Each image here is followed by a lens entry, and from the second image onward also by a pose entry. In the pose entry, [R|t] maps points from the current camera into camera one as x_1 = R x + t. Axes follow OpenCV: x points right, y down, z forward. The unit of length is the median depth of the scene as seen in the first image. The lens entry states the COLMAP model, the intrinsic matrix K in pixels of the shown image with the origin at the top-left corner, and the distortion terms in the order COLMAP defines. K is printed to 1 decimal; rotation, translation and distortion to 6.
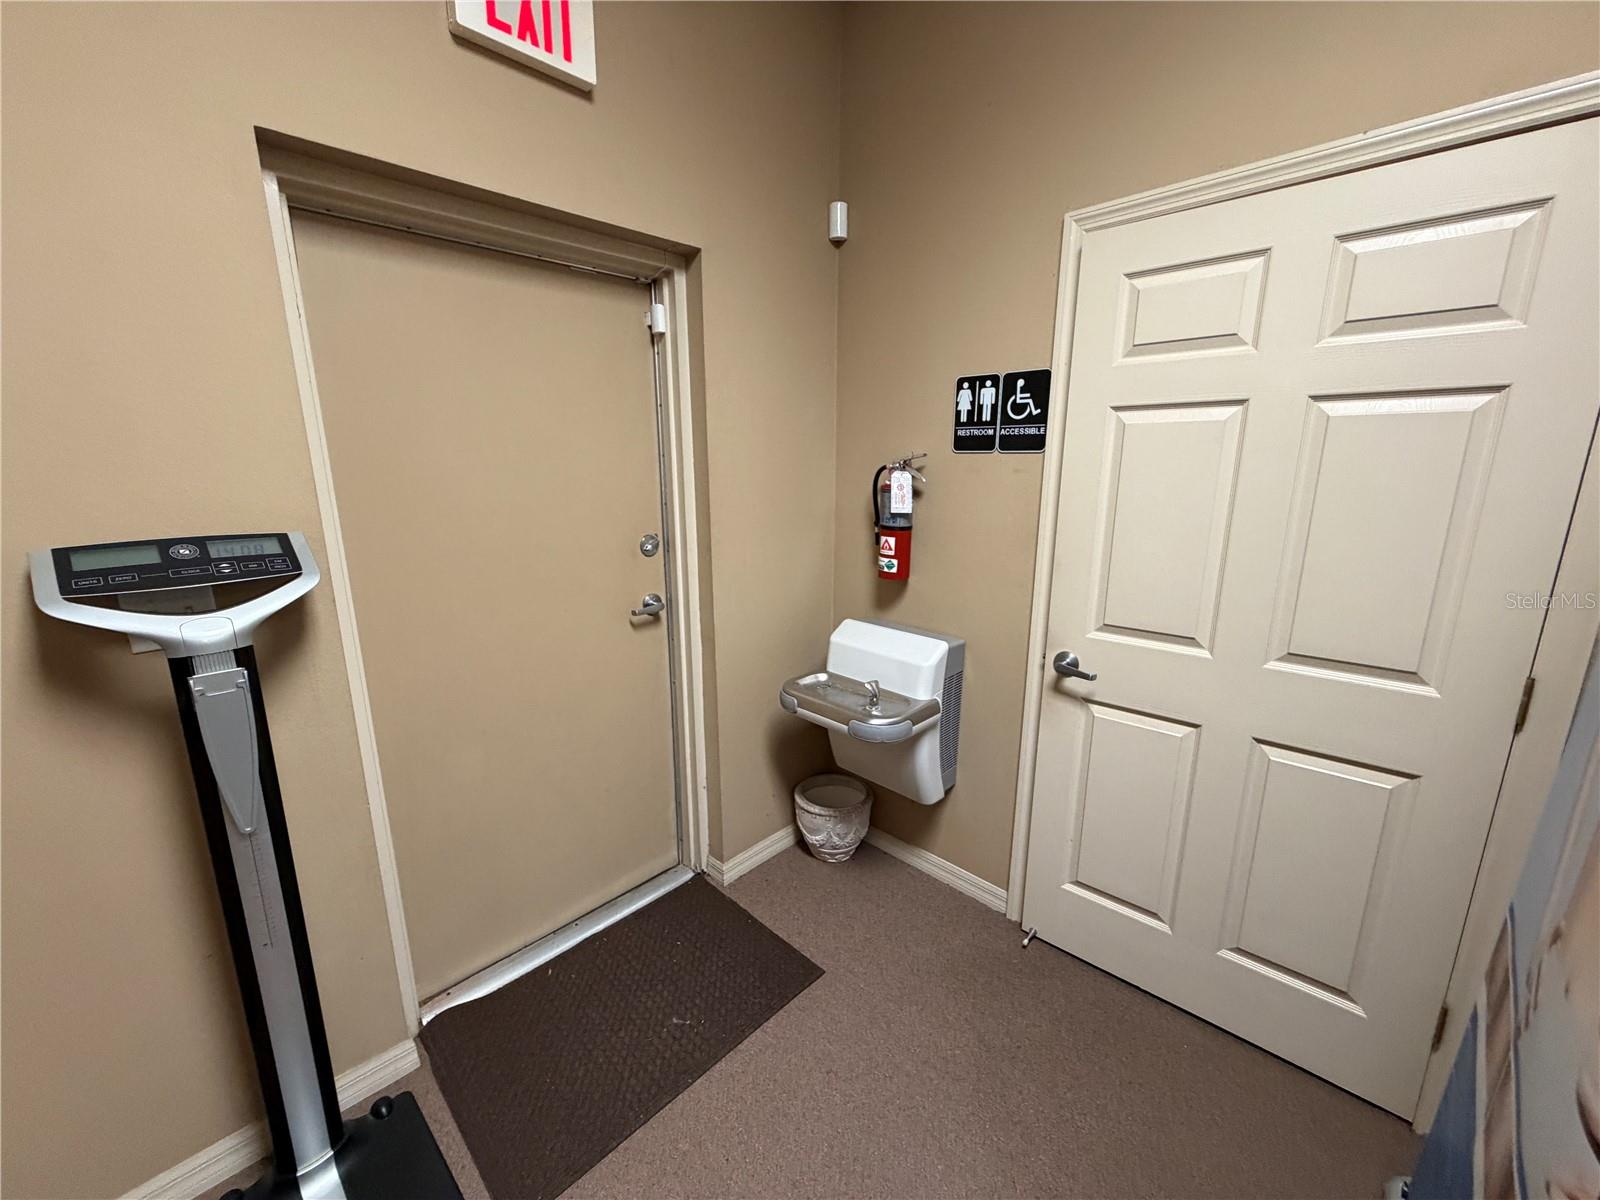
lens RADIAL K [[635.5, 0, 796.8], [0, 635.5, 602.9], [0, 0, 1]] dist [-0.000910, -0.000033]
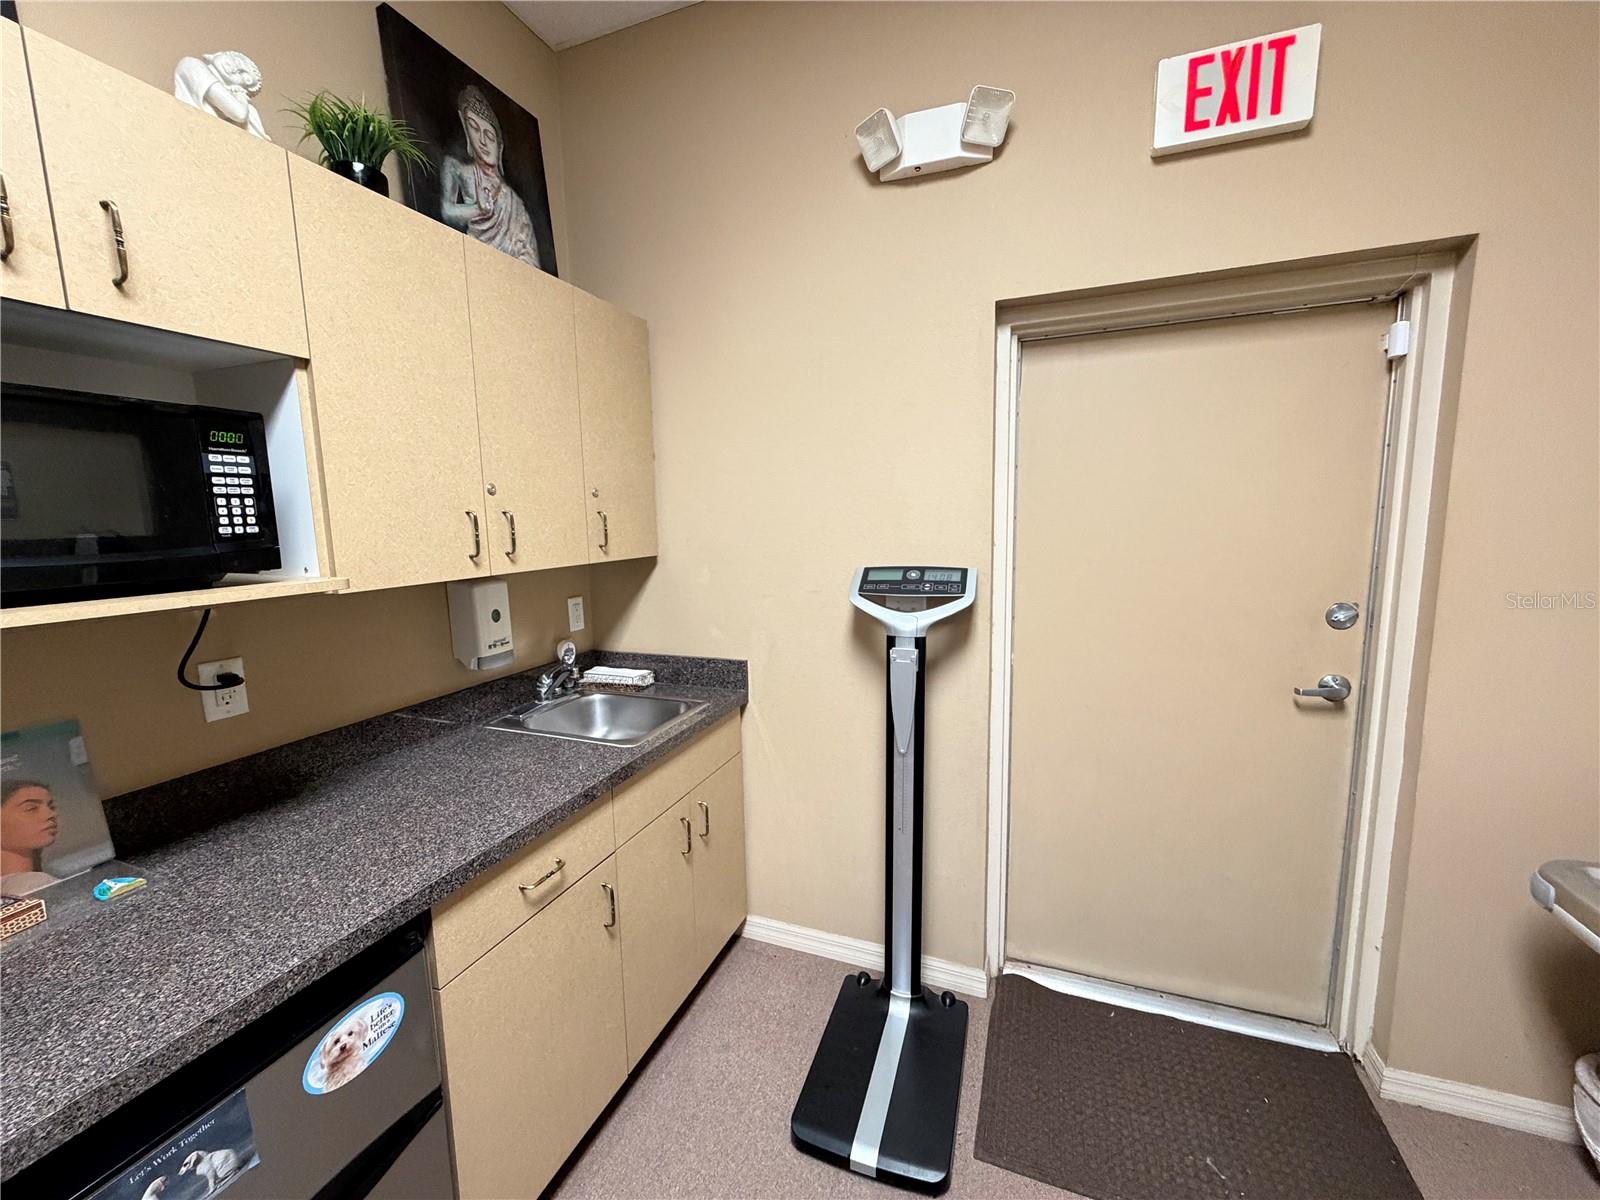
lens RADIAL K [[635.5, 0, 796.8], [0, 635.5, 602.9], [0, 0, 1]] dist [-0.000910, -0.000033]
pose [[0.398264, 0.119859, -0.909406, 0.256078], [-0.183052, 0.981869, 0.049244, -0.020861], [0.898820, 0.146857, 0.412983, 0.034232]]
